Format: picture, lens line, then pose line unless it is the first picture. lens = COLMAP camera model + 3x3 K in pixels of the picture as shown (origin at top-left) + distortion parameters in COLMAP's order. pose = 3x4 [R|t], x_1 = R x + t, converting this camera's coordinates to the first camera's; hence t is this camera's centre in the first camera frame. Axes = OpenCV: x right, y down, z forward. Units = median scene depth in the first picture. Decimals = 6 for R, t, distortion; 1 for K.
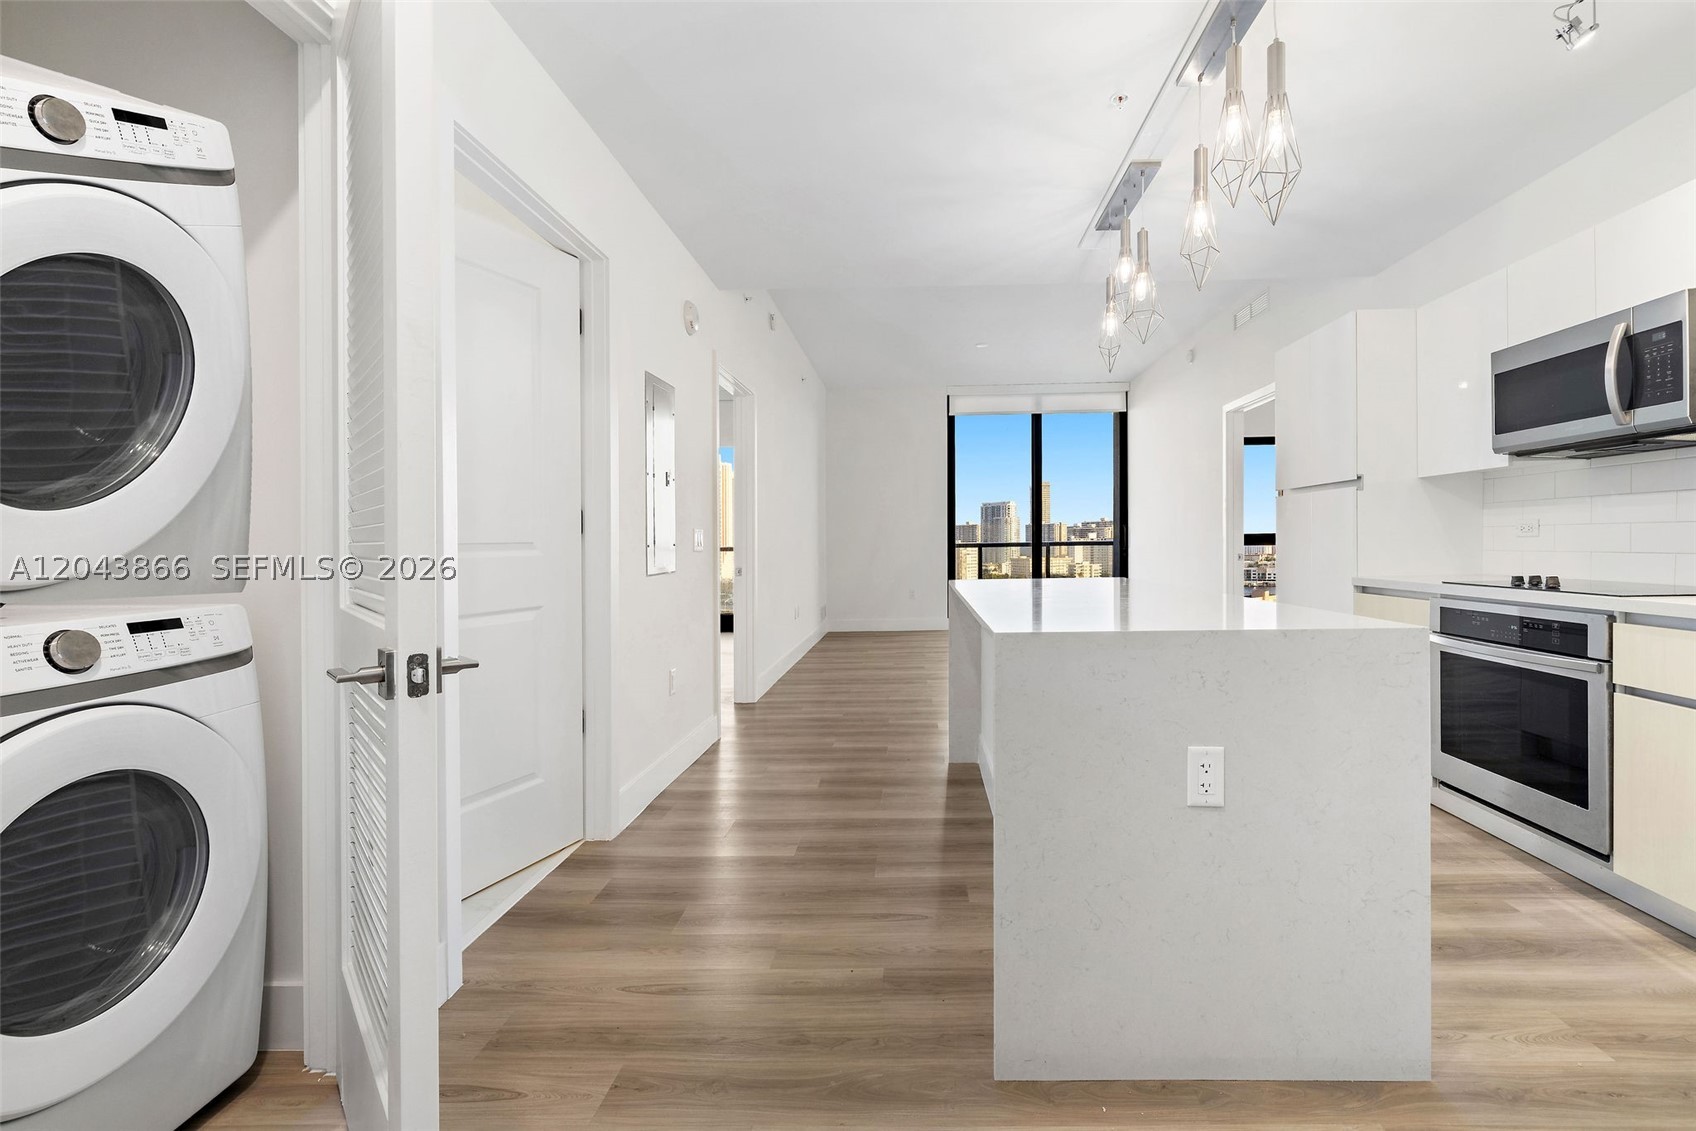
lens RADIAL K [[749.7, 0, 846.3], [0, 749.7, 542.2], [0, 0, 1]] dist [0.000621, 0.000302]
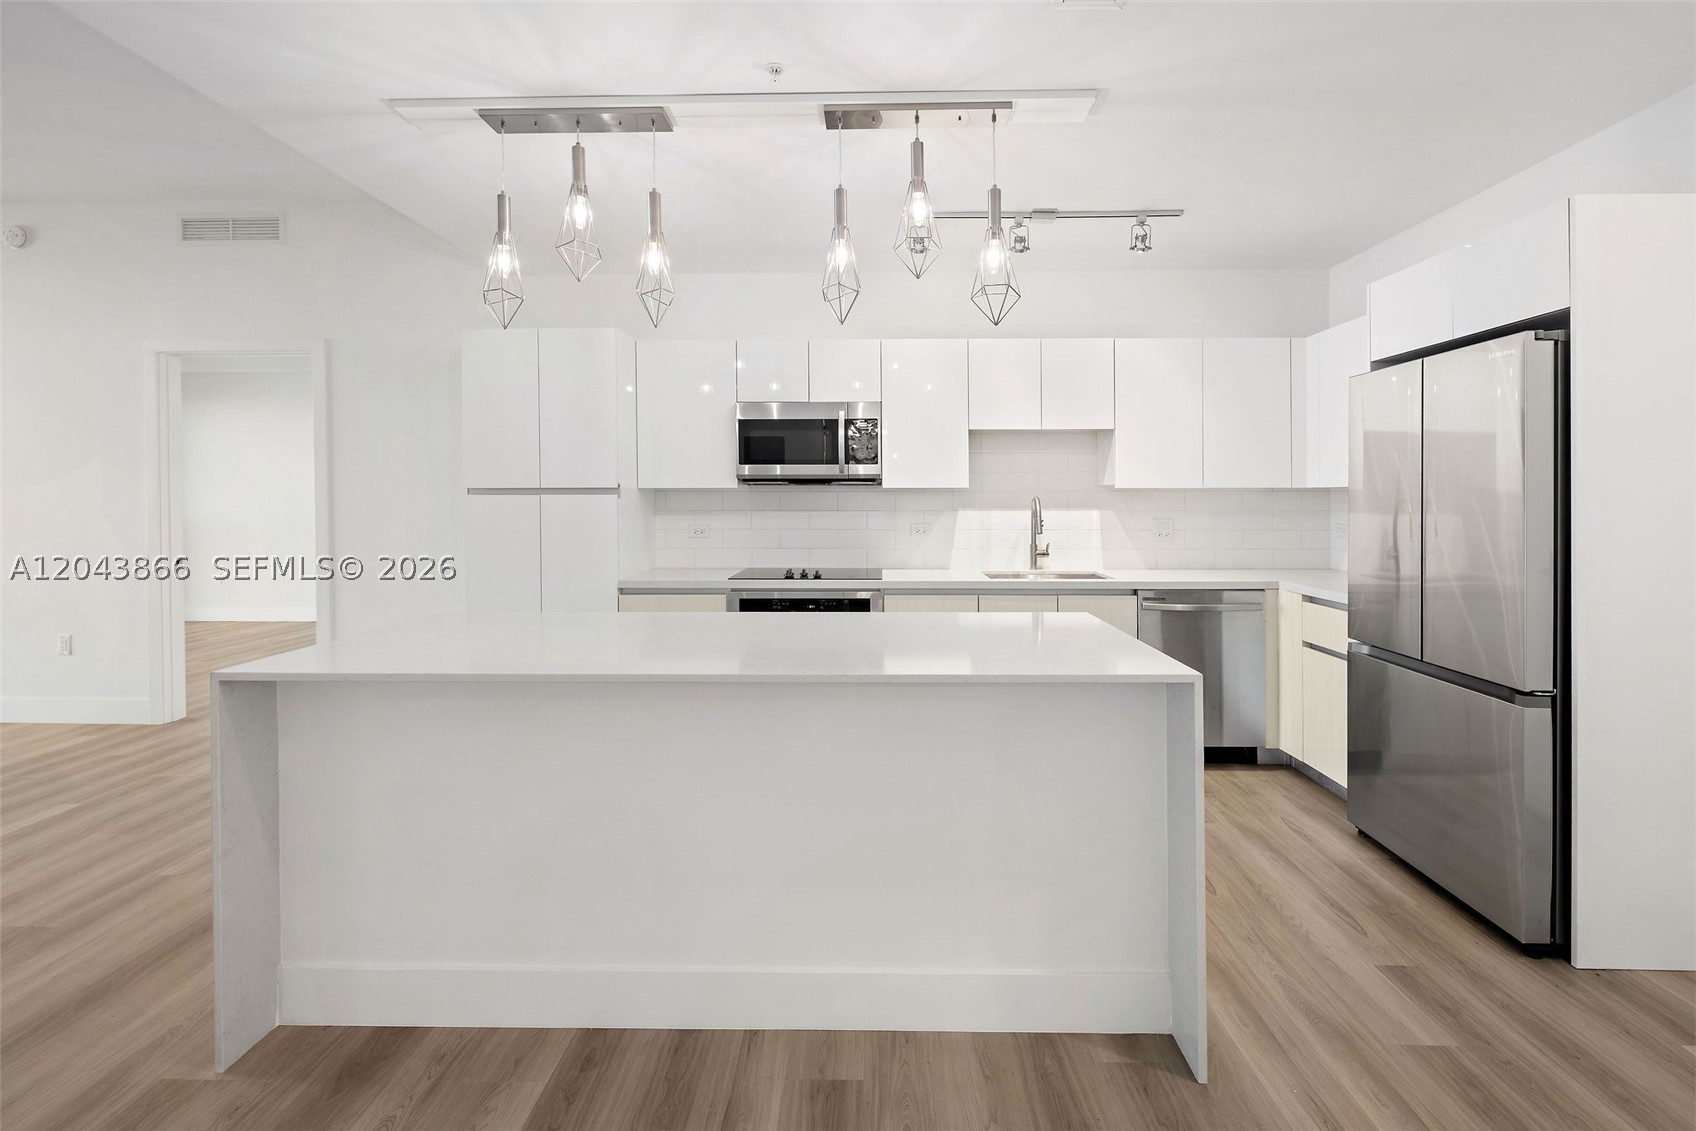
lens RADIAL K [[793.0, 0, 848.7], [0, 793.0, 490.5], [0, 0, 1]] dist [0.020979, -0.000055]
pose [[-0.065656, 0.023801, 0.997558, -0.598129], [0.000873, 0.999716, -0.023795, -0.069469], [-0.997842, -0.000691, -0.065658, 0.987048]]
